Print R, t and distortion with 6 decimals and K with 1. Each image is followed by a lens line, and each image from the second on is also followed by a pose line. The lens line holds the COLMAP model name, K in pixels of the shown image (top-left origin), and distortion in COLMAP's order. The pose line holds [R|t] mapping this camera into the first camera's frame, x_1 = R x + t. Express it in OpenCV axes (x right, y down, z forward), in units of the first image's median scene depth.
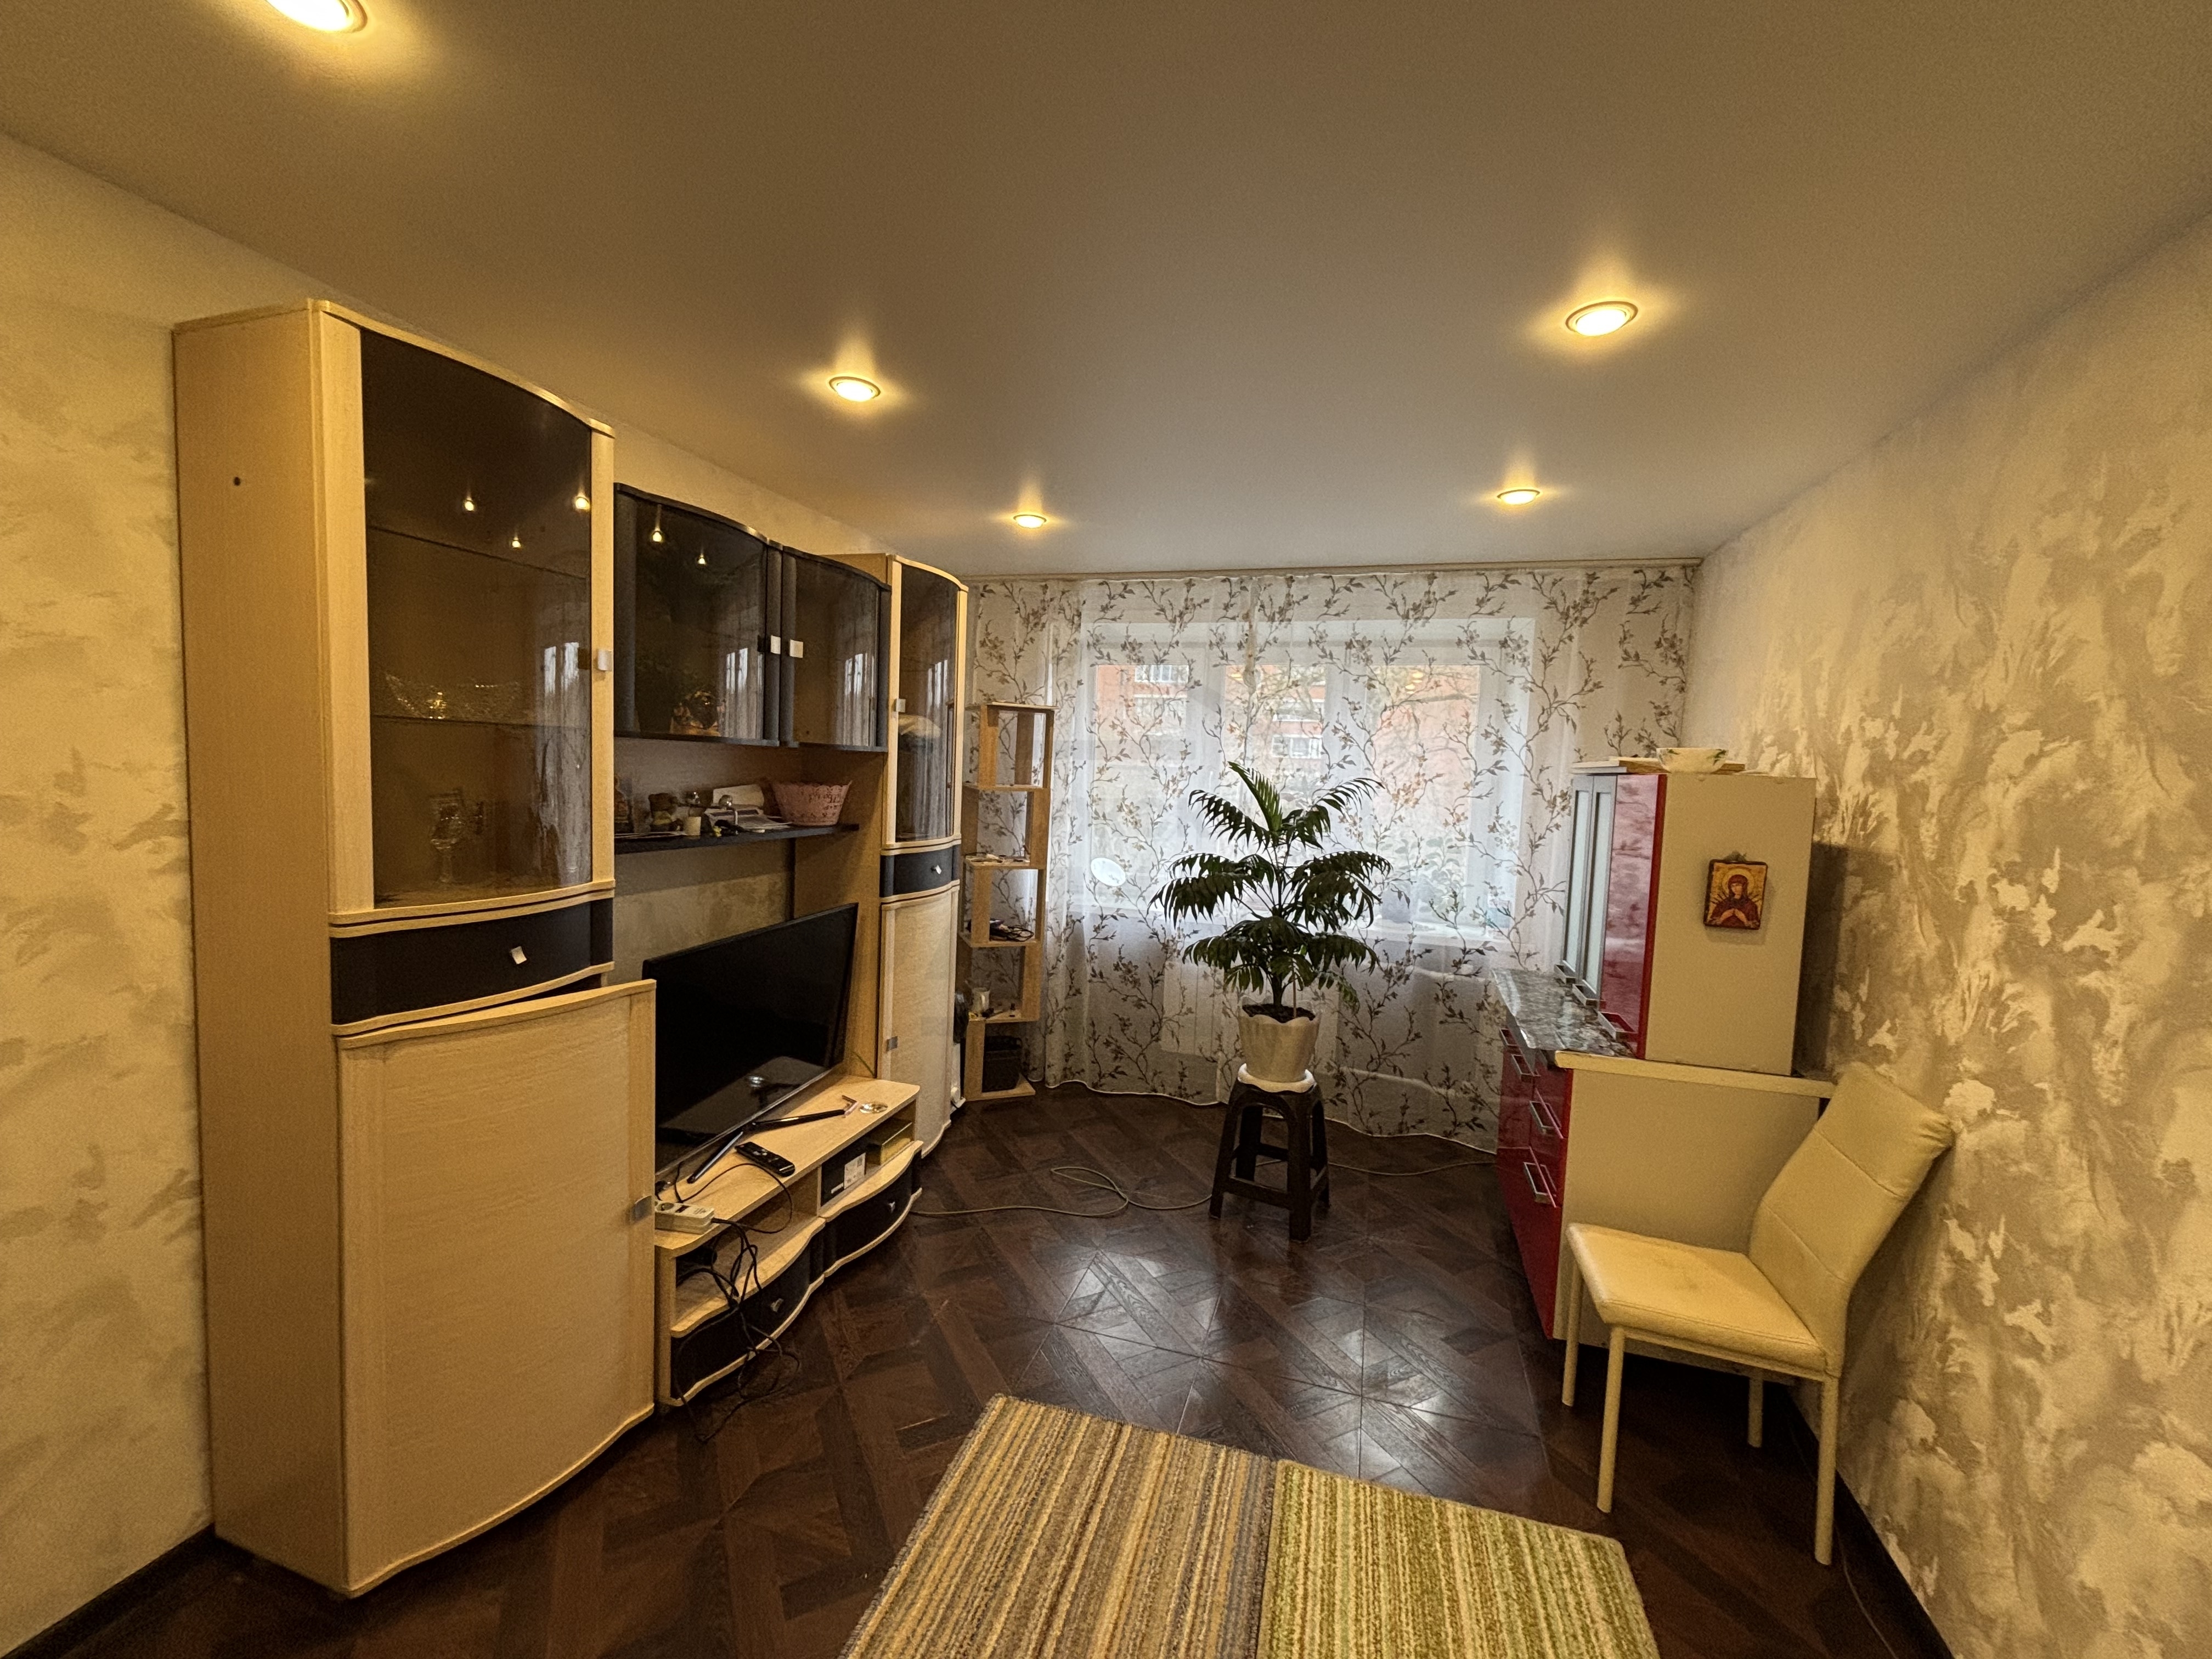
lens RADIAL K [[894.5, 0, 1099.8], [0, 894.5, 827.2], [0, 0, 1]] dist [-0.002726, 0.002381]
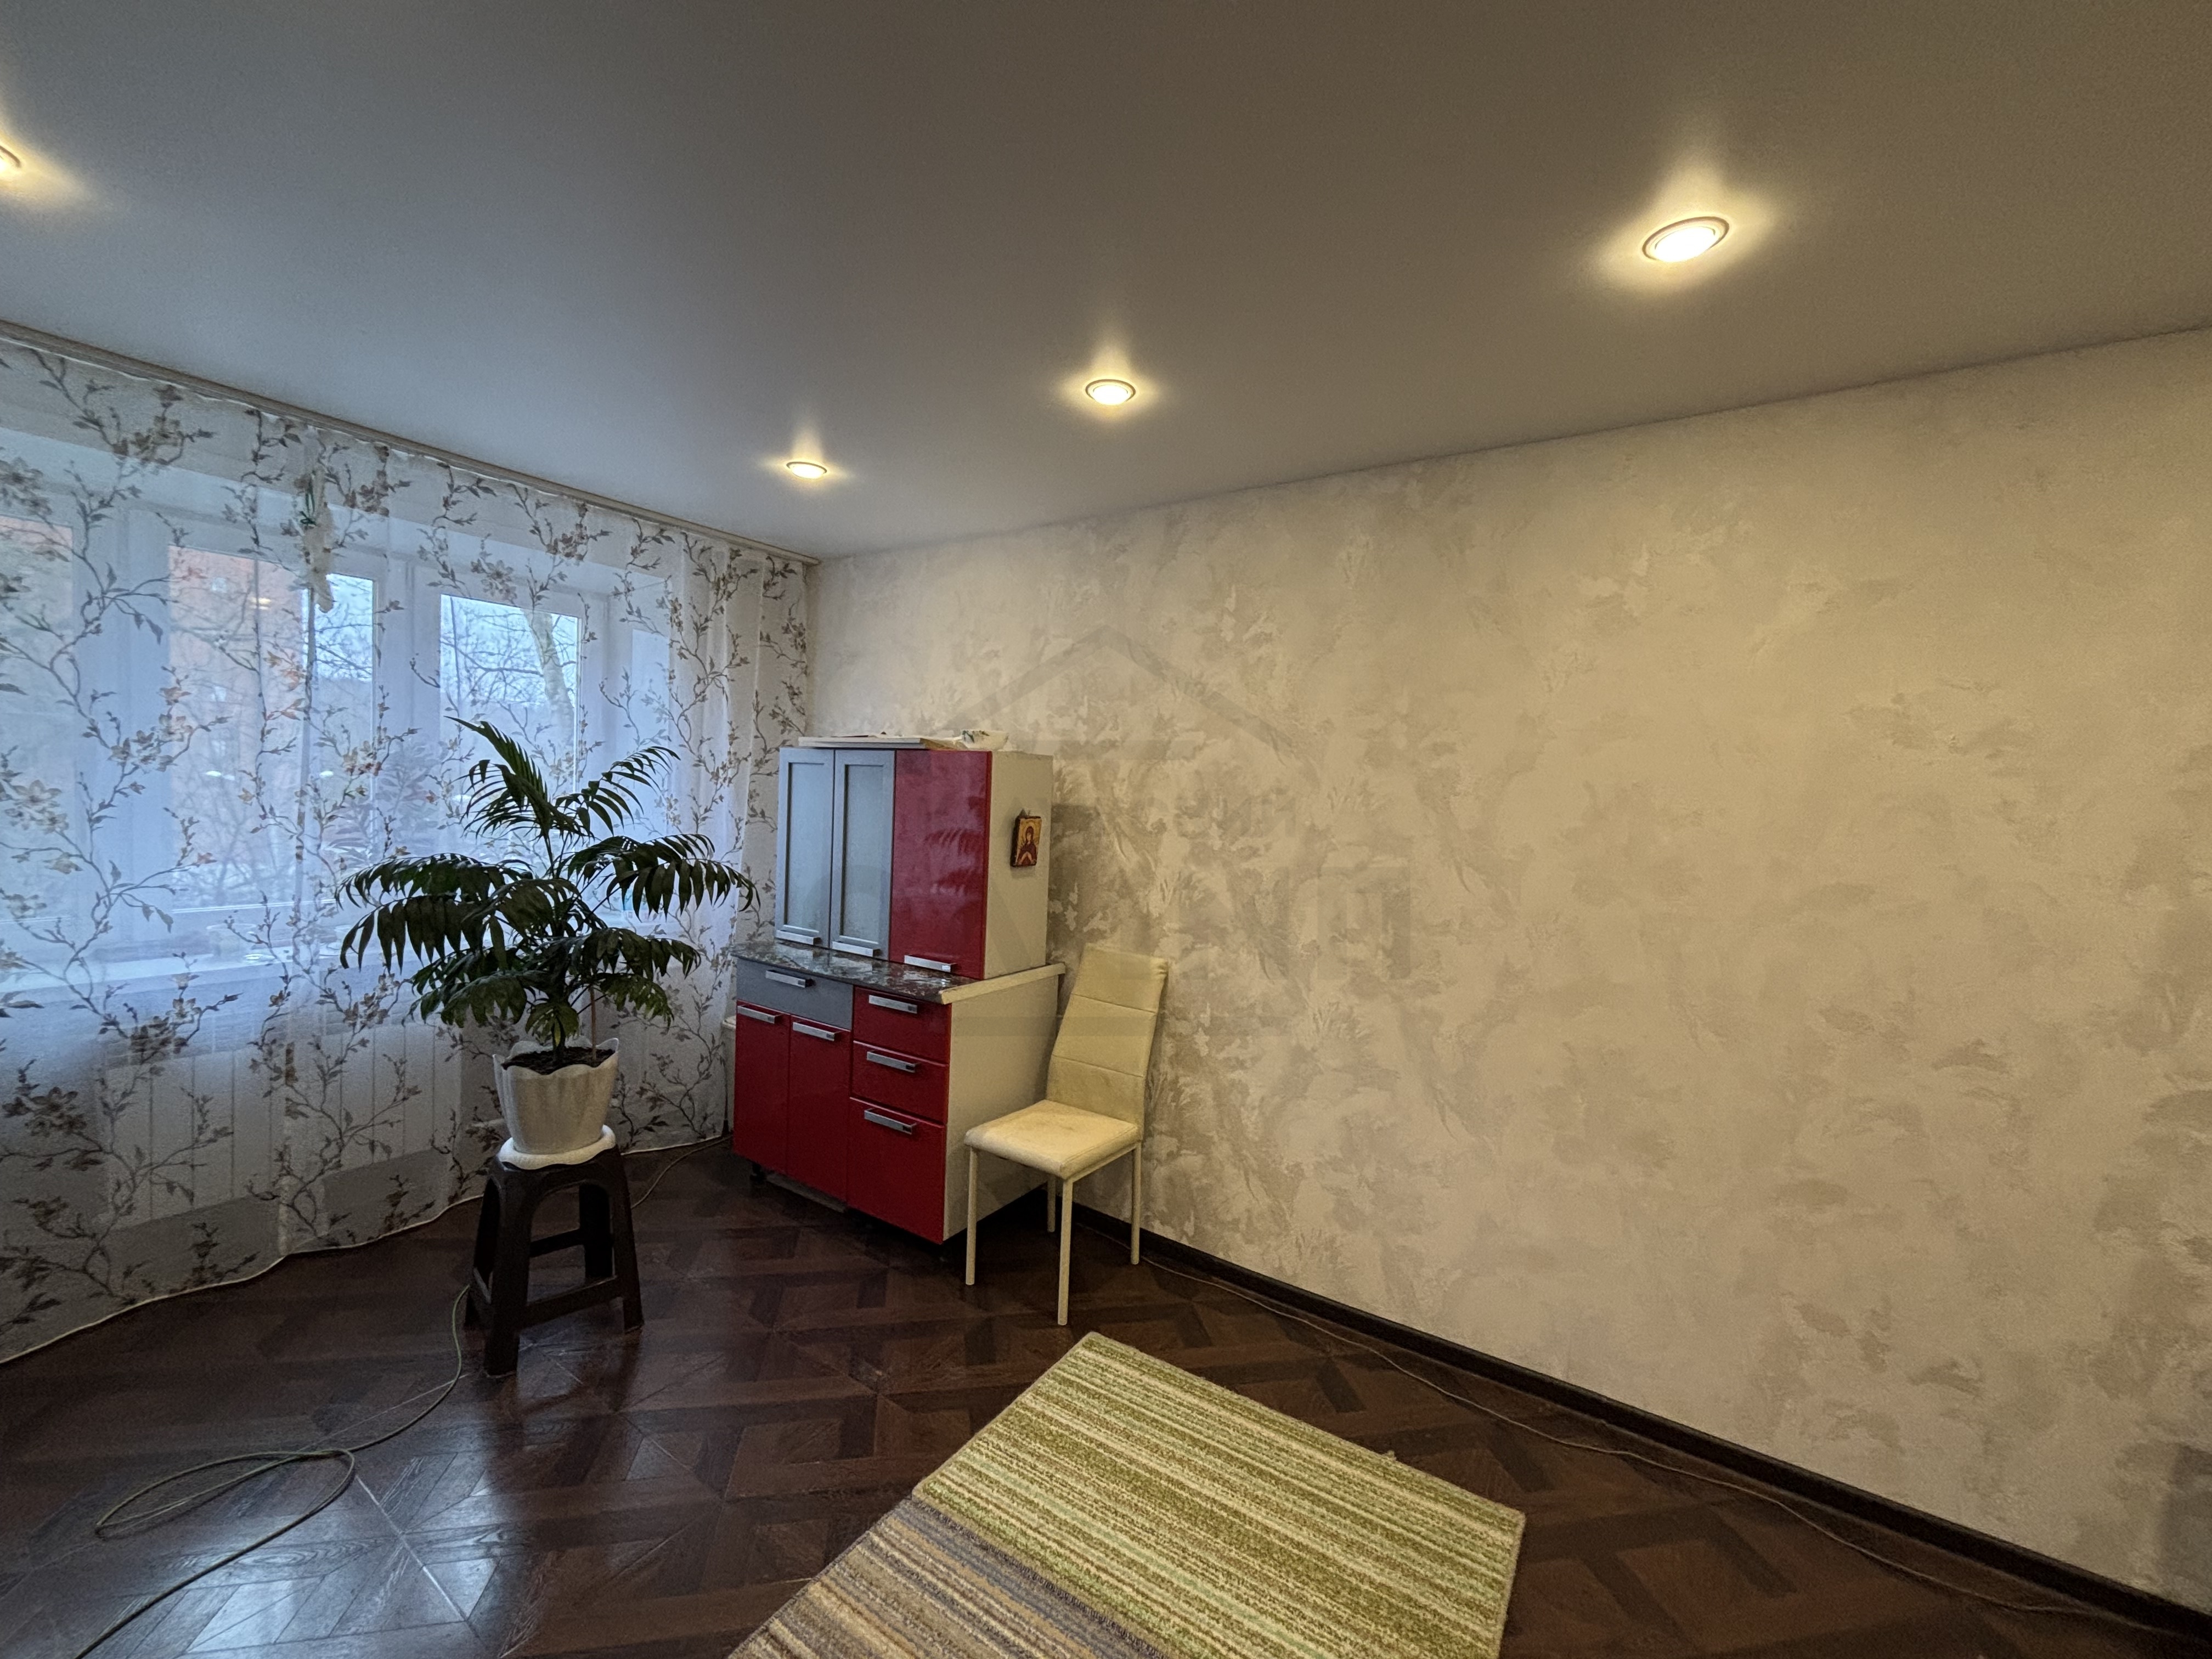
lens RADIAL K [[894.5, 0, 1102.7], [0, 894.5, 830.9], [0, 0, 1]] dist [-0.002726, 0.002381]
pose [[0.286185, -0.070042, 0.955611, -0.560371], [0.034547, 0.997430, 0.062761, -0.021717], [-0.957551, 0.015053, 0.287869, 0.524049]]
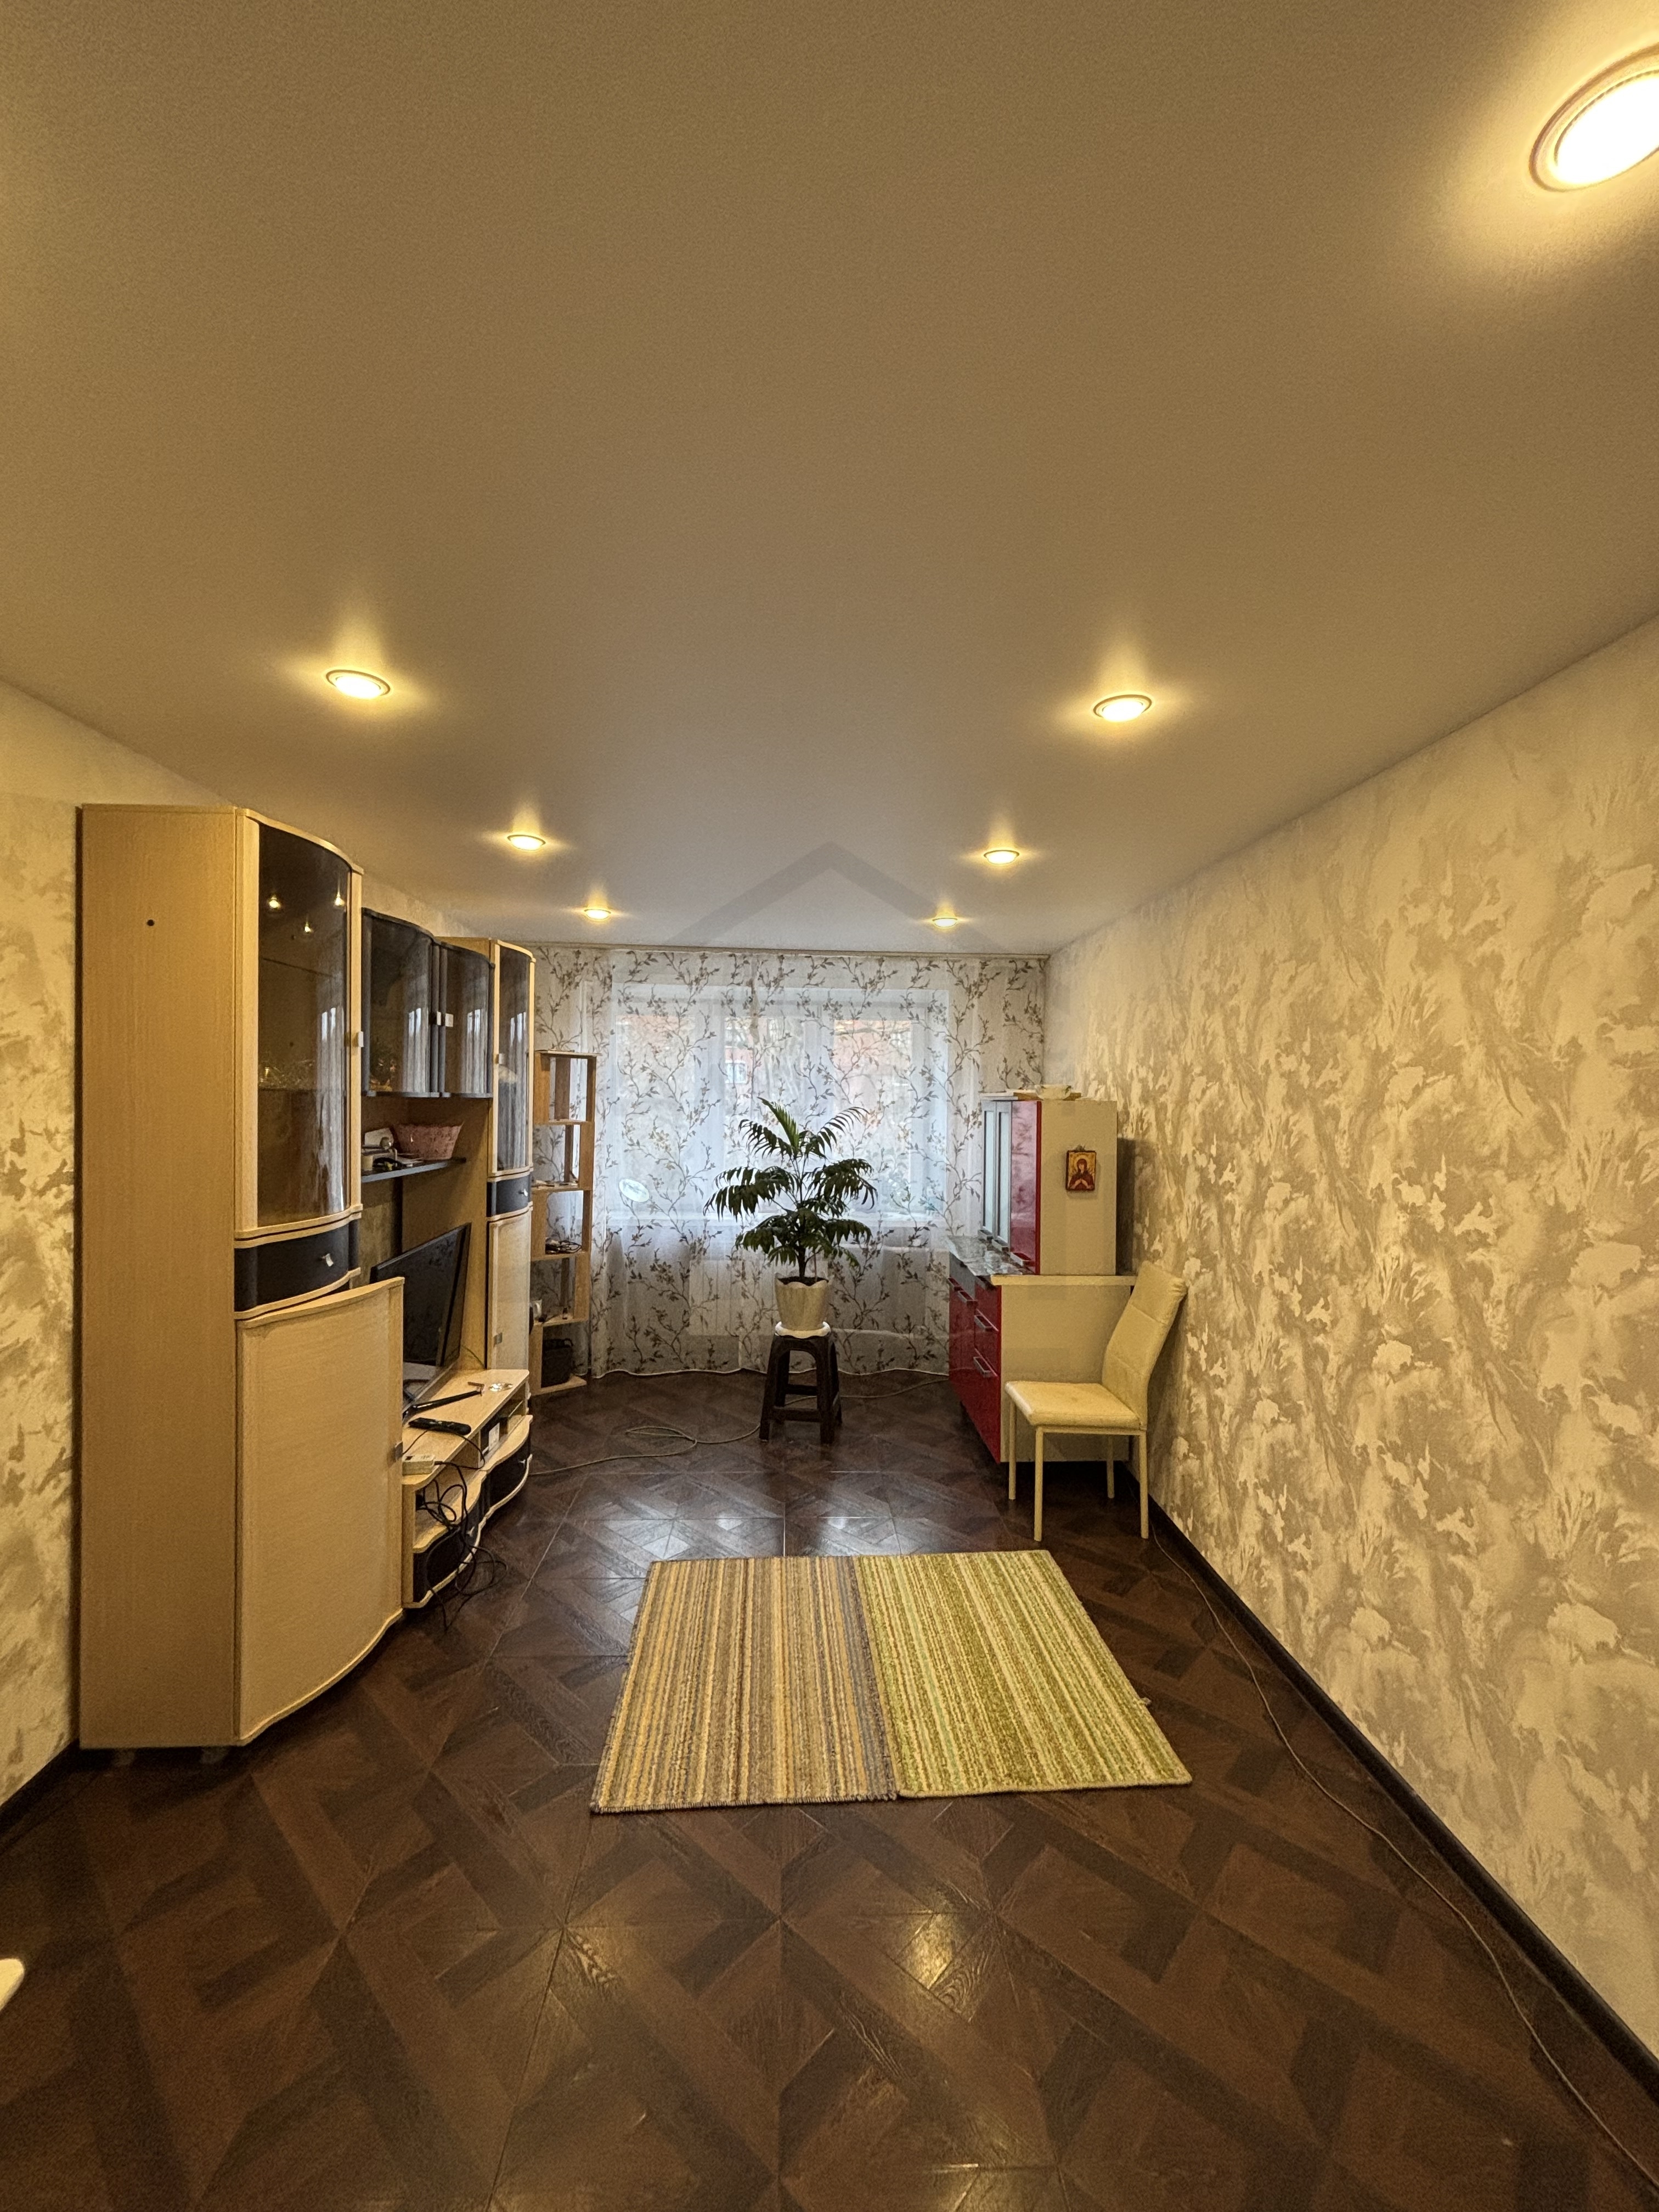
lens RADIAL K [[894.5, 0, 823.4], [0, 894.5, 1103.5], [0, 0, 1]] dist [-0.002726, 0.002381]
pose [[0.940551, -0.028588, 0.338448, -0.335505], [0.047224, 0.997780, -0.046957, 0.004229], [-0.336355, 0.060148, 0.939813, -0.458693]]
